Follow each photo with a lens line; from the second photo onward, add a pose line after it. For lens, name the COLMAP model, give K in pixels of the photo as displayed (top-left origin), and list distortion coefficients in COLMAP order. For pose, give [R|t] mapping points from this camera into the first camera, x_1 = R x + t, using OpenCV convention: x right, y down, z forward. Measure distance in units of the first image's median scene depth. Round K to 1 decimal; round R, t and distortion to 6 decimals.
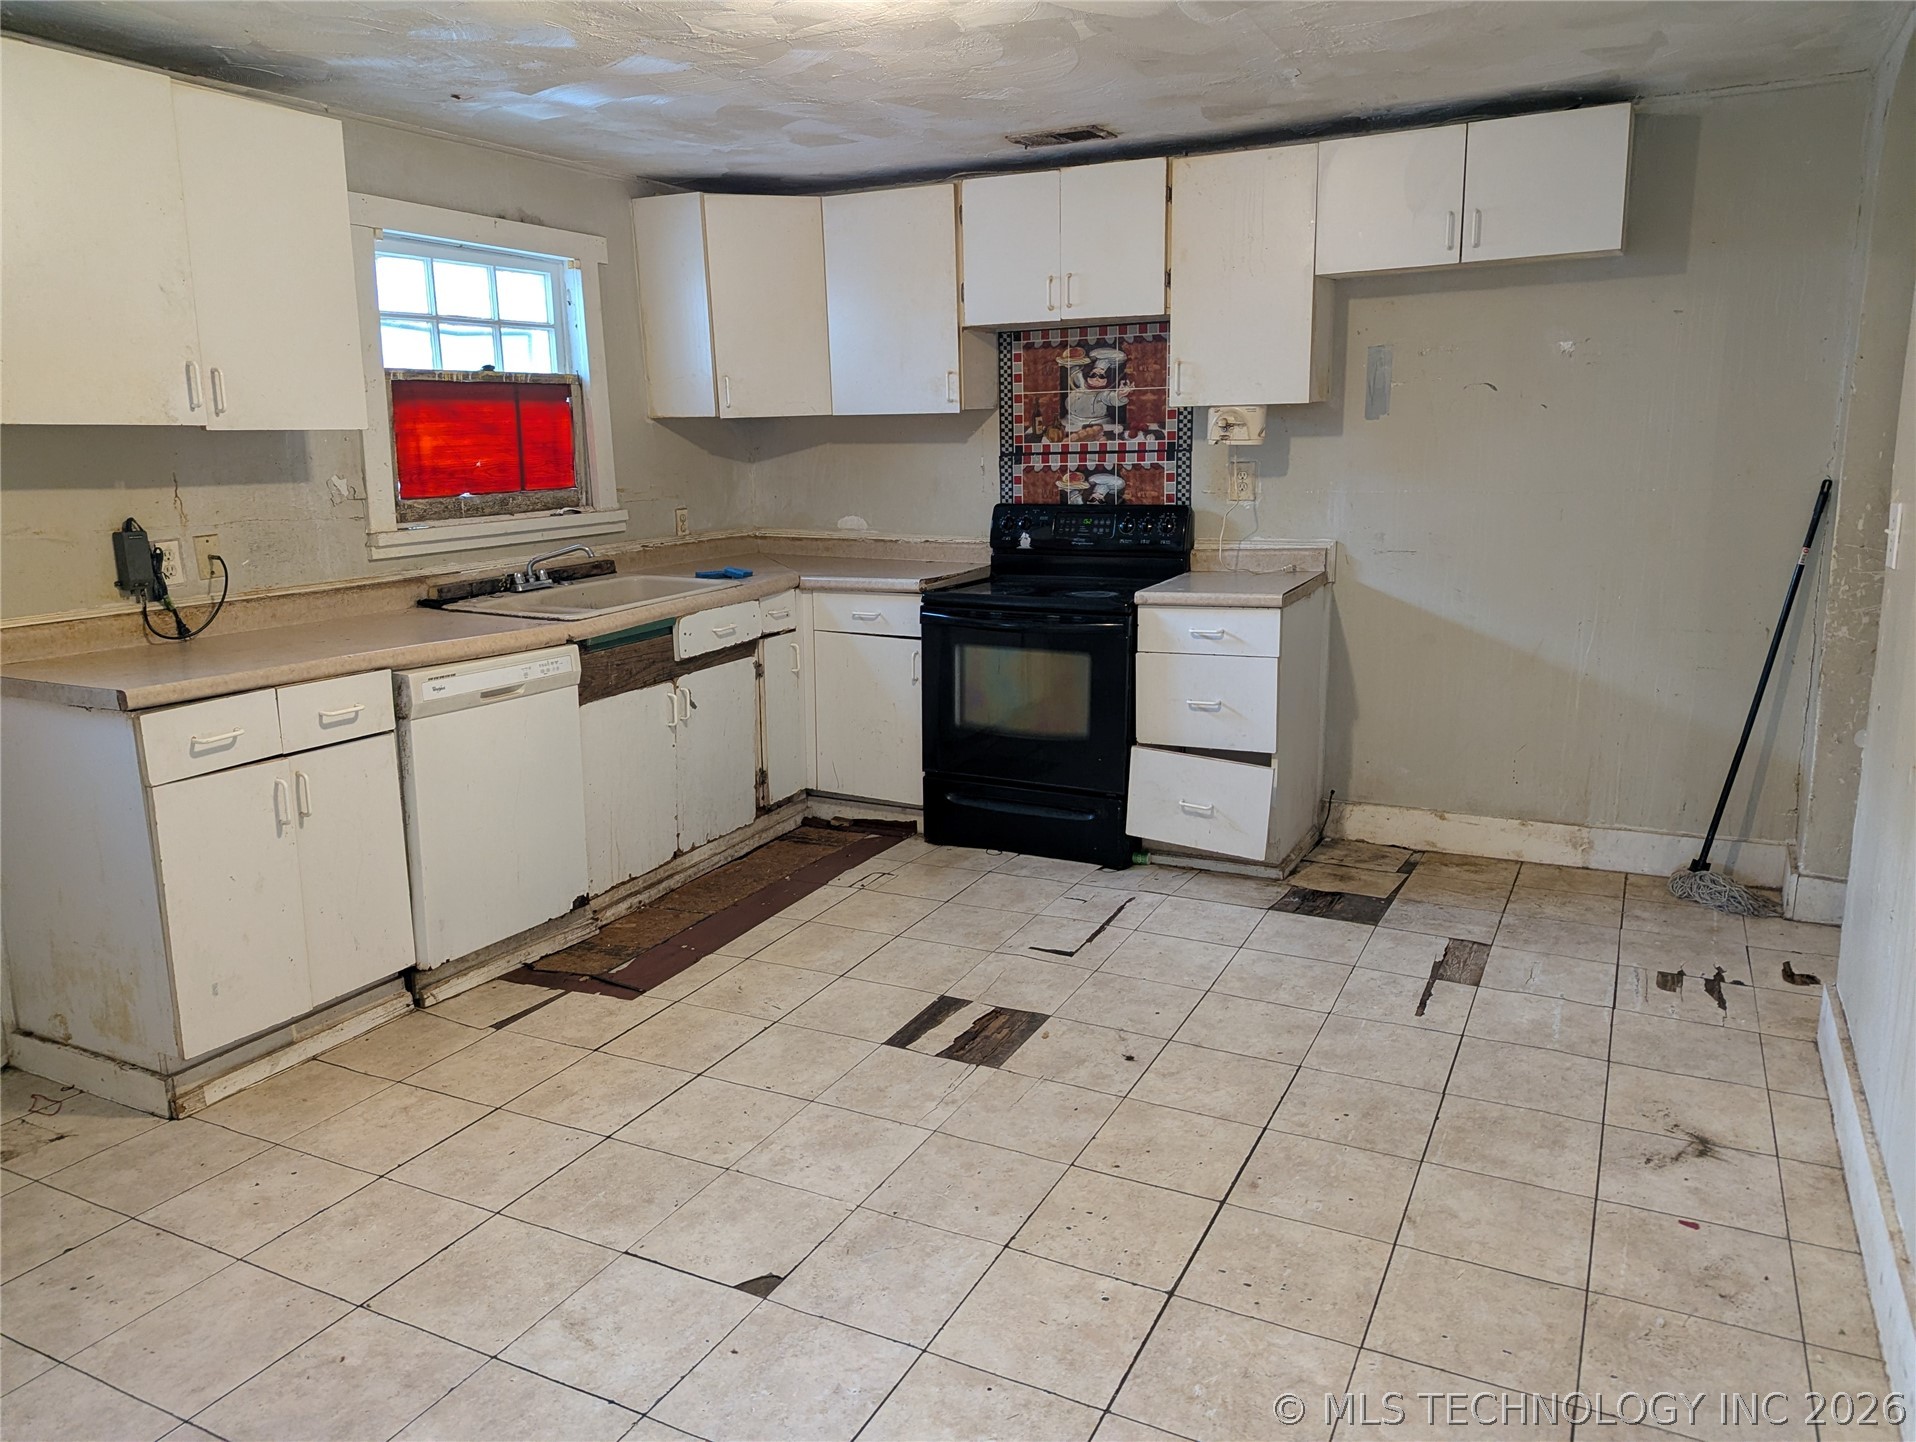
lens RADIAL K [[1348.3, 0, 949.2], [0, 1348.3, 716.6], [0, 0, 1]] dist [0.060229, -0.054174]
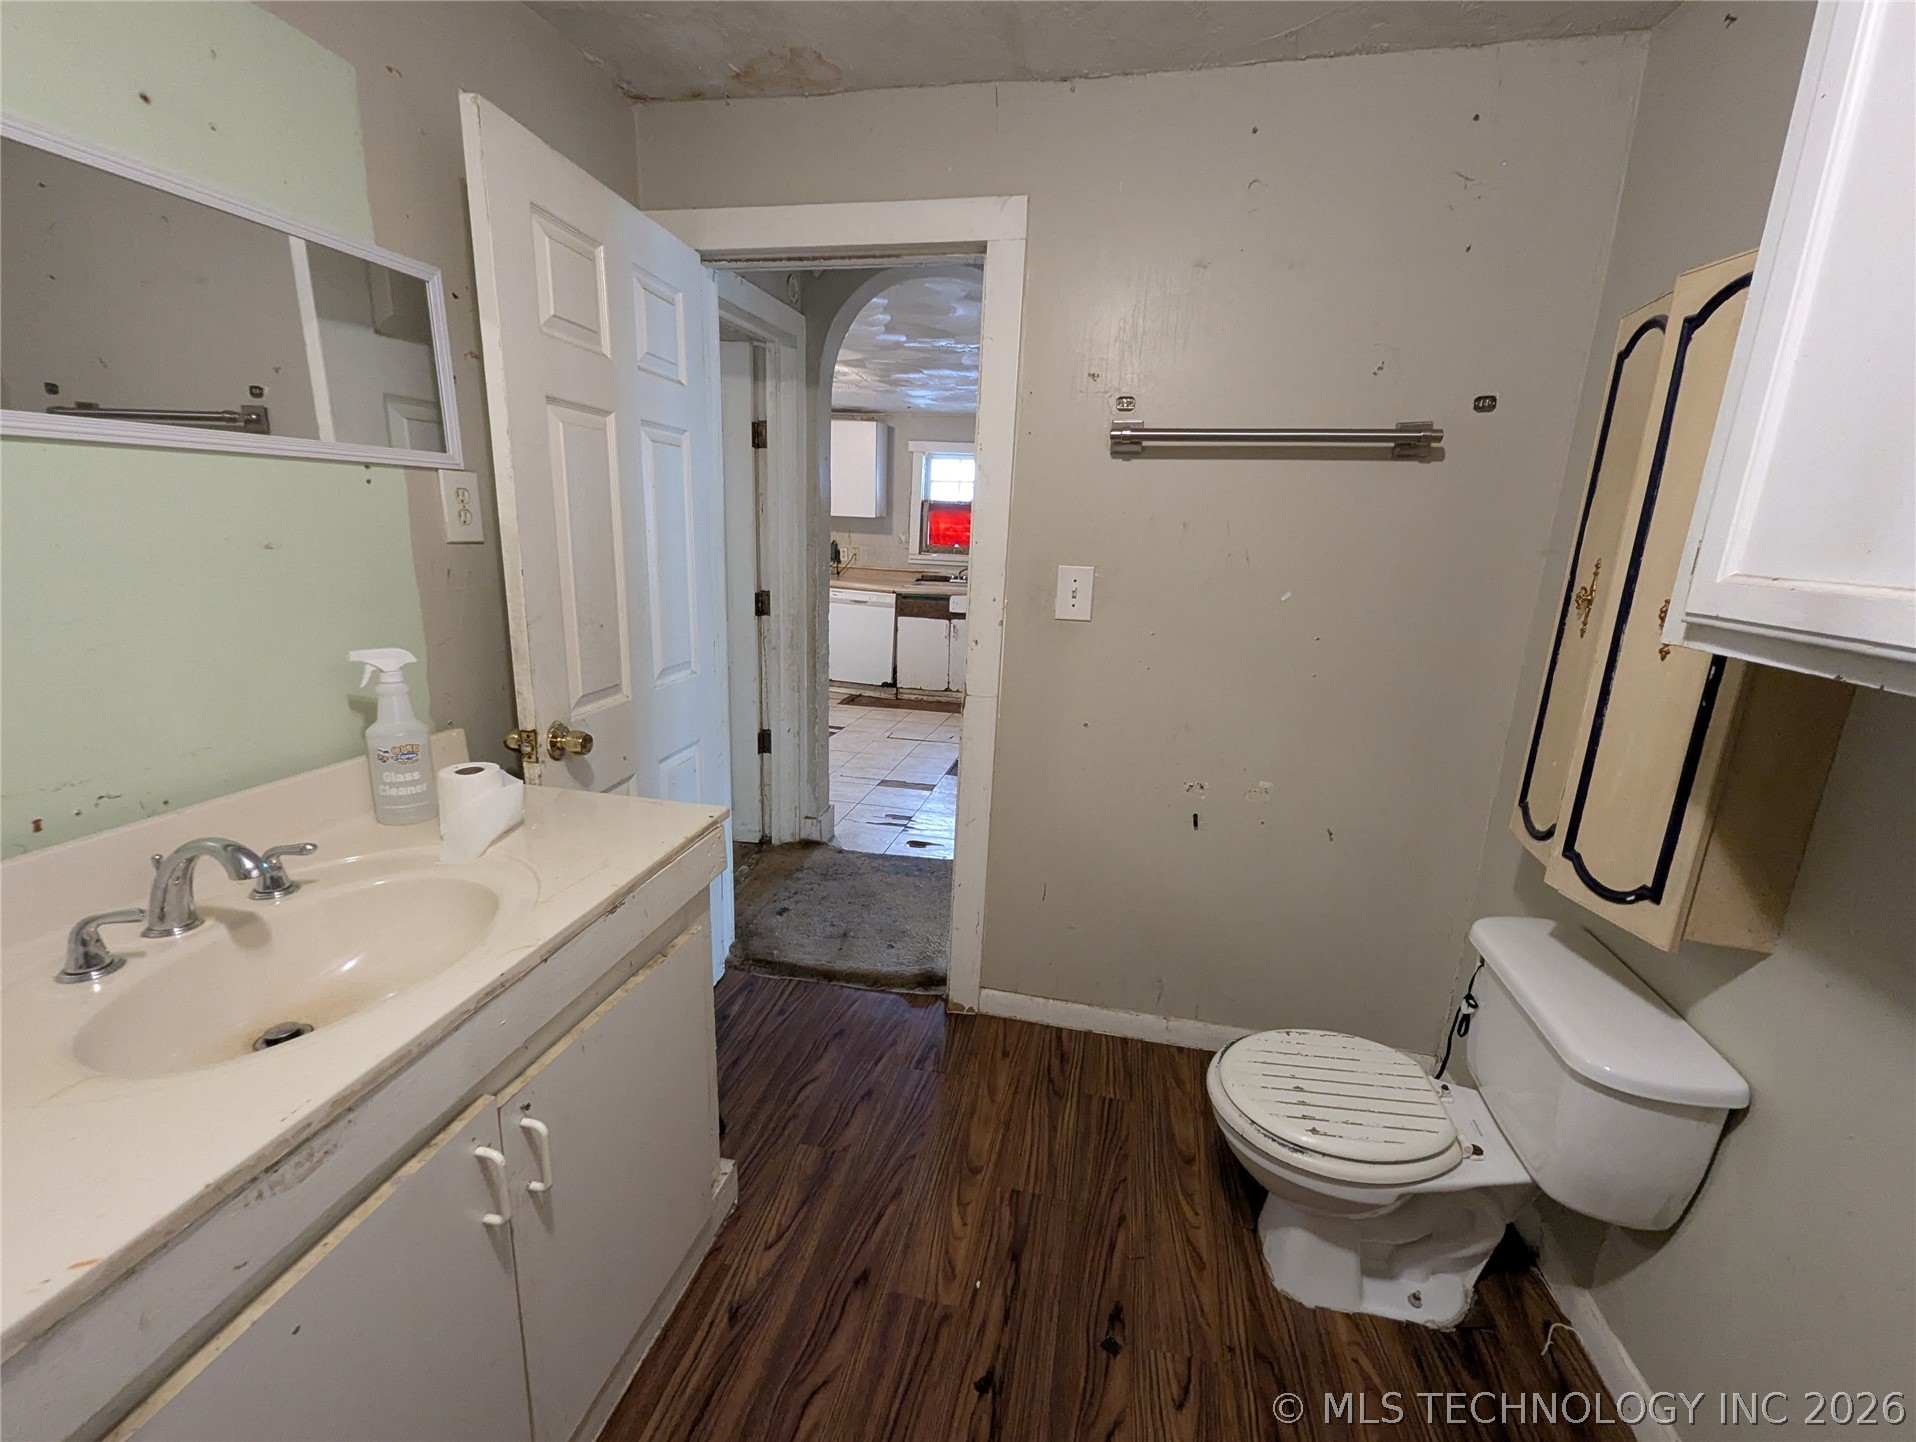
lens RADIAL K [[797.6, 0, 964.2], [0, 797.6, 729.7], [0, 0, 1]] dist [0.003151, -0.000373]
pose [[0.270053, 0.258952, -0.927370, 1.234361], [-0.251759, 0.948639, 0.191578, -0.123793], [0.929349, 0.181738, 0.321376, 0.566371]]
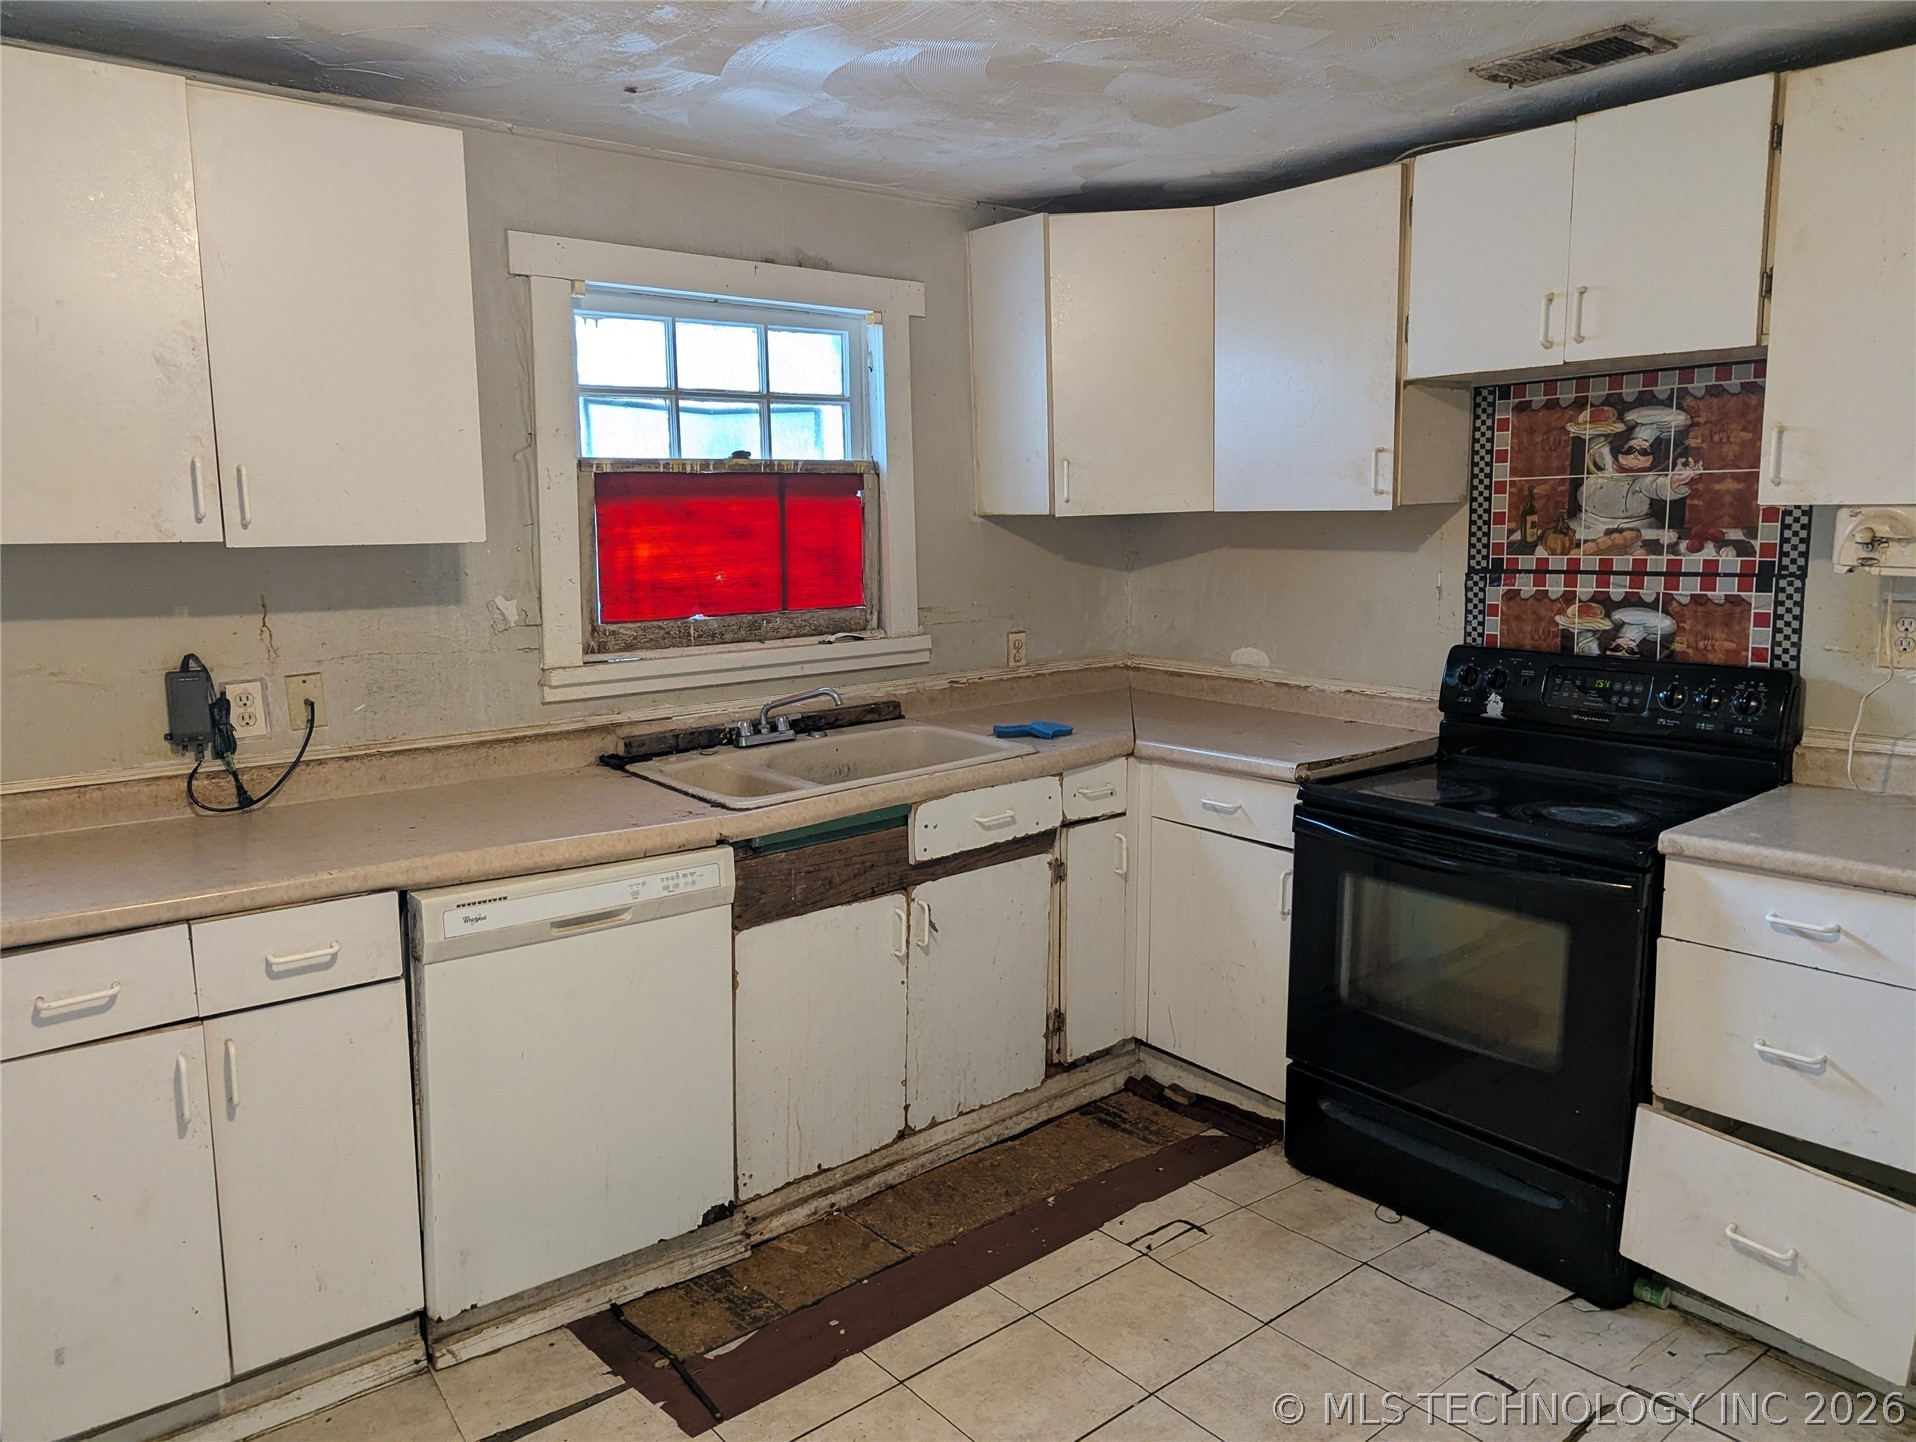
lens RADIAL K [[1348.3, 0, 957.4], [0, 1348.3, 713.3], [0, 0, 1]] dist [0.060229, -0.054174]
pose [[0.916188, 0.065550, -0.395352, 0.089148], [-0.086223, 0.995670, -0.034728, -0.094451], [0.391364, 0.065905, 0.917873, 0.353675]]
